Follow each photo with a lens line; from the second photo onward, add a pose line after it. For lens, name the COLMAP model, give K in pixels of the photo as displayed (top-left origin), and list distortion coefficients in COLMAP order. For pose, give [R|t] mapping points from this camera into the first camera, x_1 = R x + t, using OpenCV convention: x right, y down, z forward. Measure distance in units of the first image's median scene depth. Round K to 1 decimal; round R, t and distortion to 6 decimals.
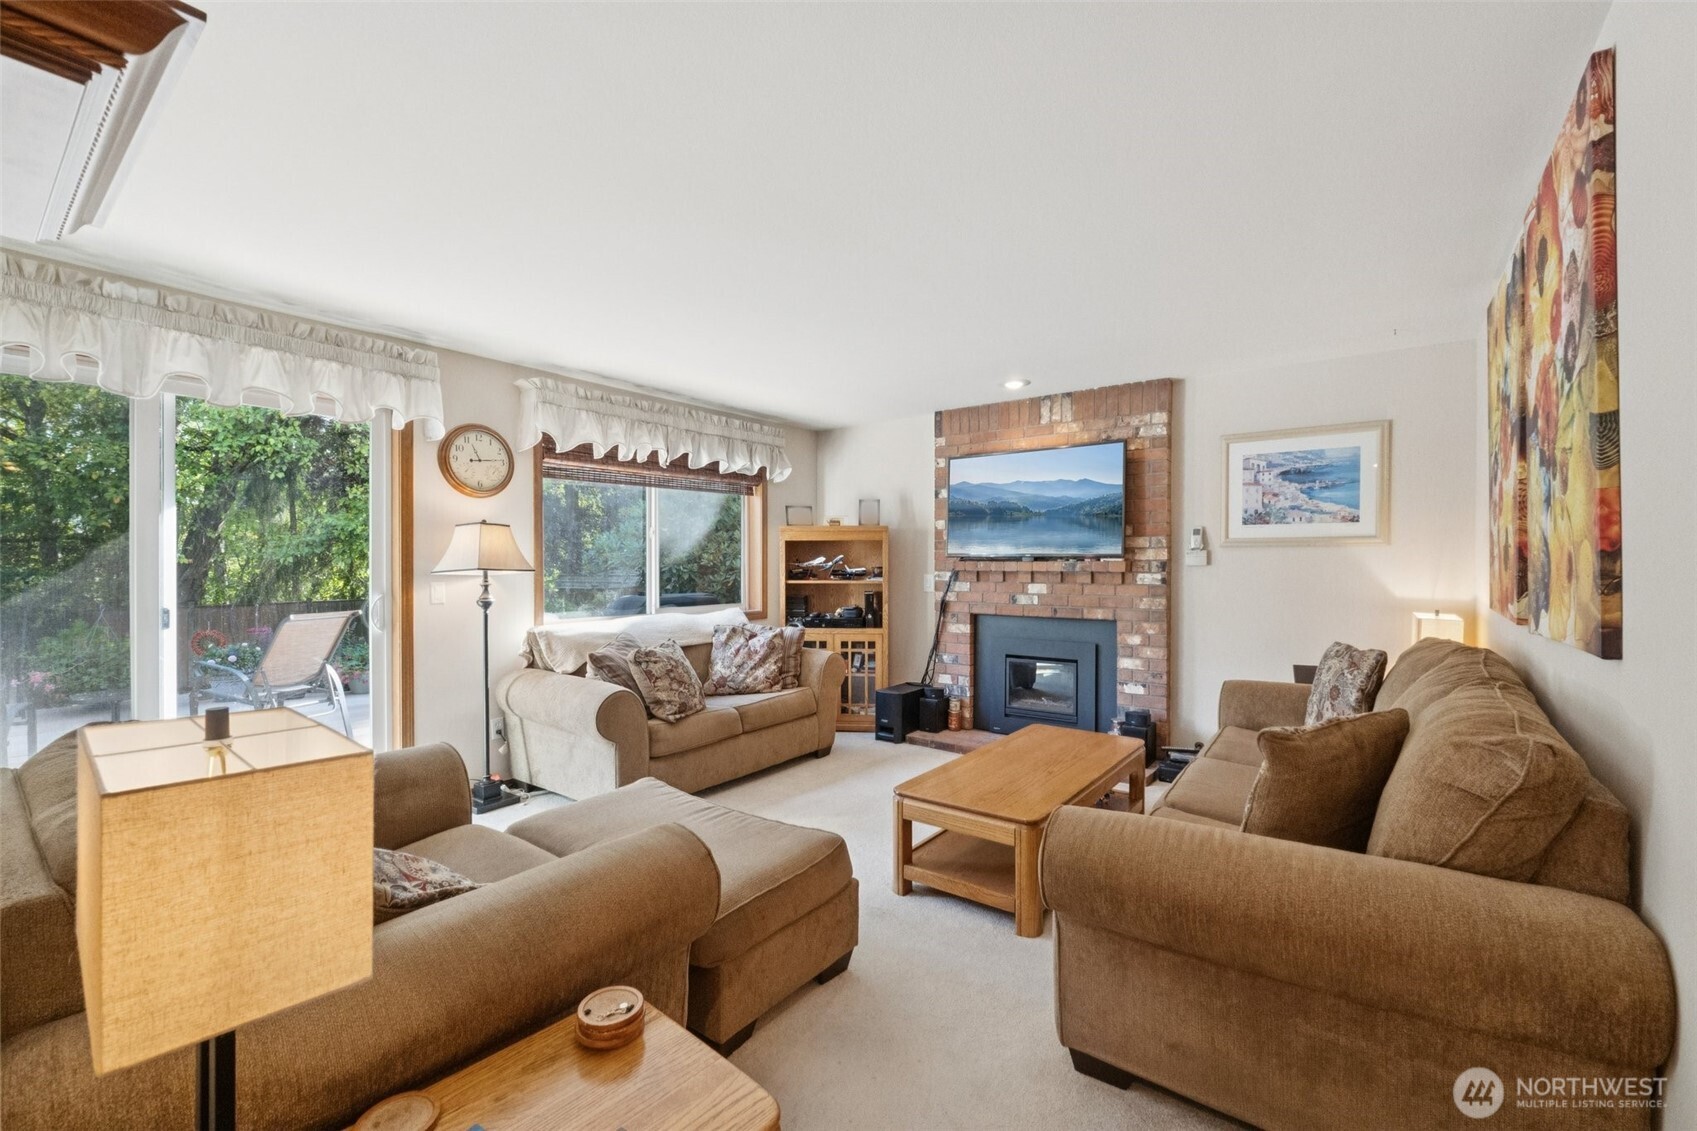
lens RADIAL K [[707.1, 0, 848.5], [0, 707.1, 565.5], [0, 0, 1]] dist [-0.003622, -0.000072]
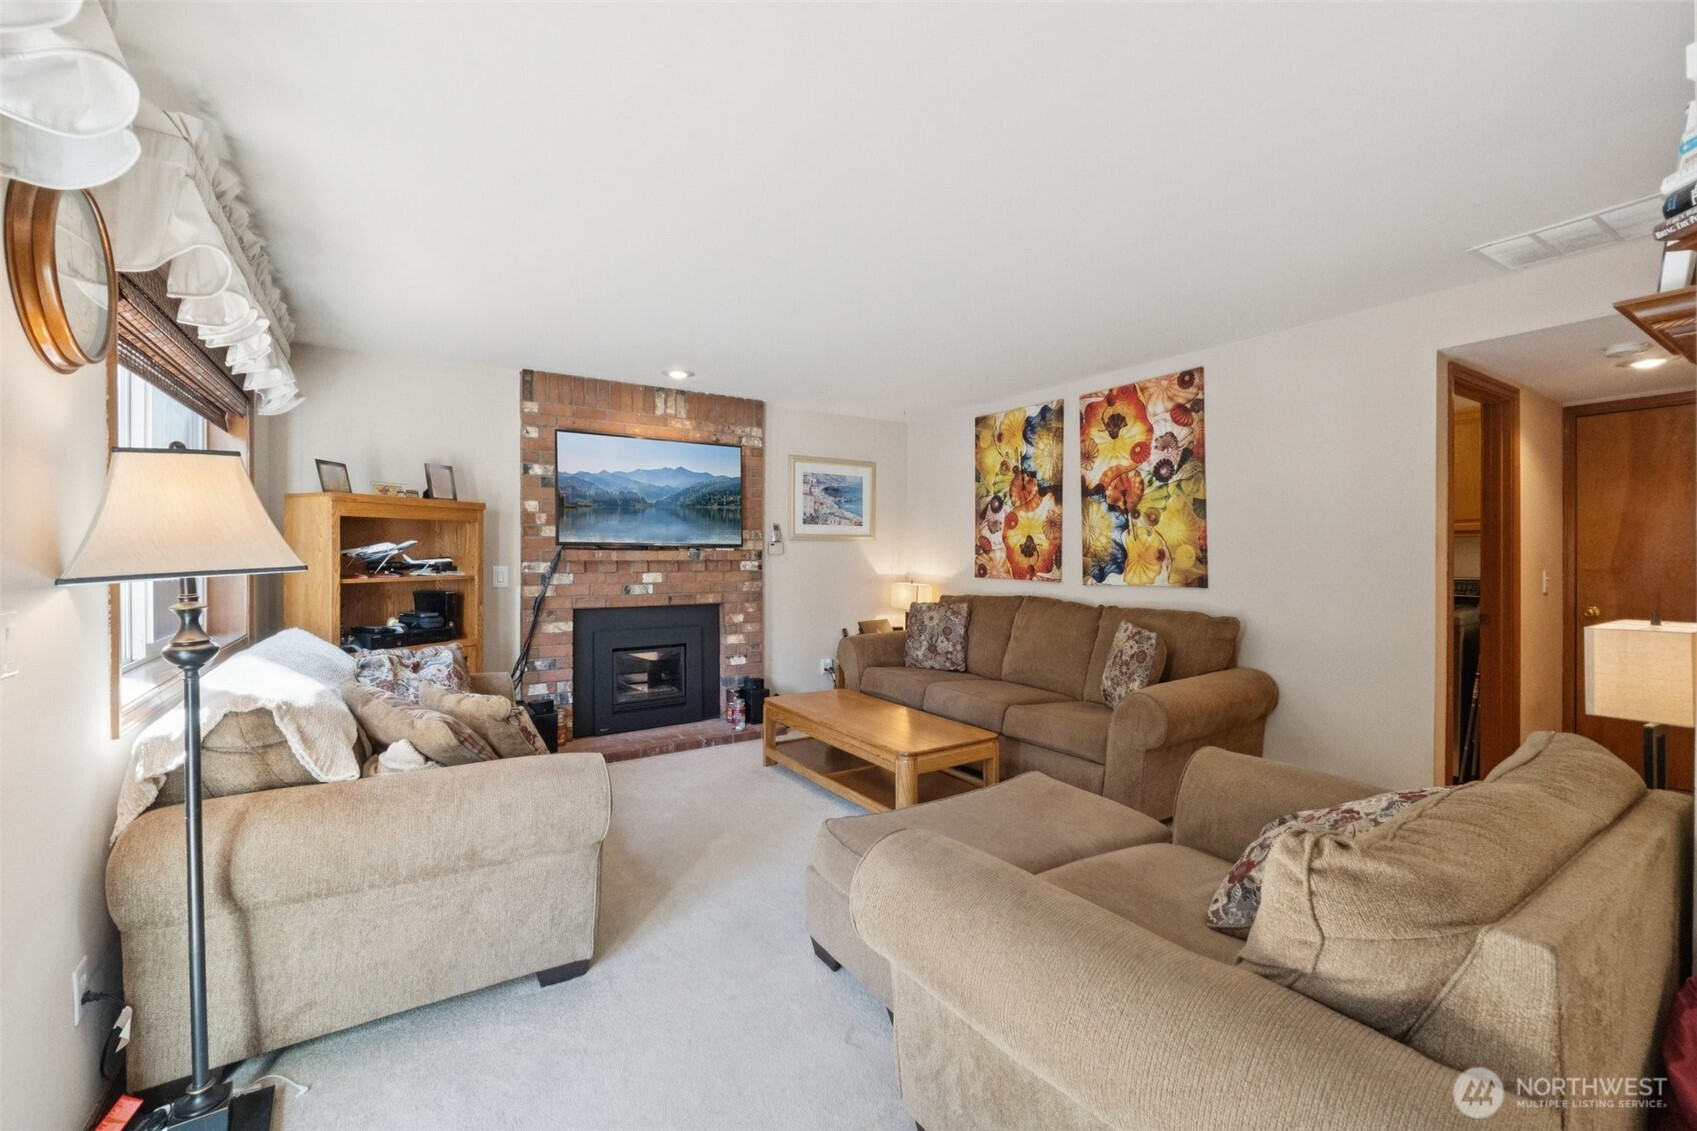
lens RADIAL K [[710.5, 0, 854.3], [0, 710.5, 541.9], [0, 0, 1]] dist [-0.007196, -0.000002]
pose [[0.333597, 0.014198, 0.942609, -0.617257], [0.000326, 0.999885, -0.015176, -0.002651], [-0.942716, 0.005370, 0.333554, 0.417153]]
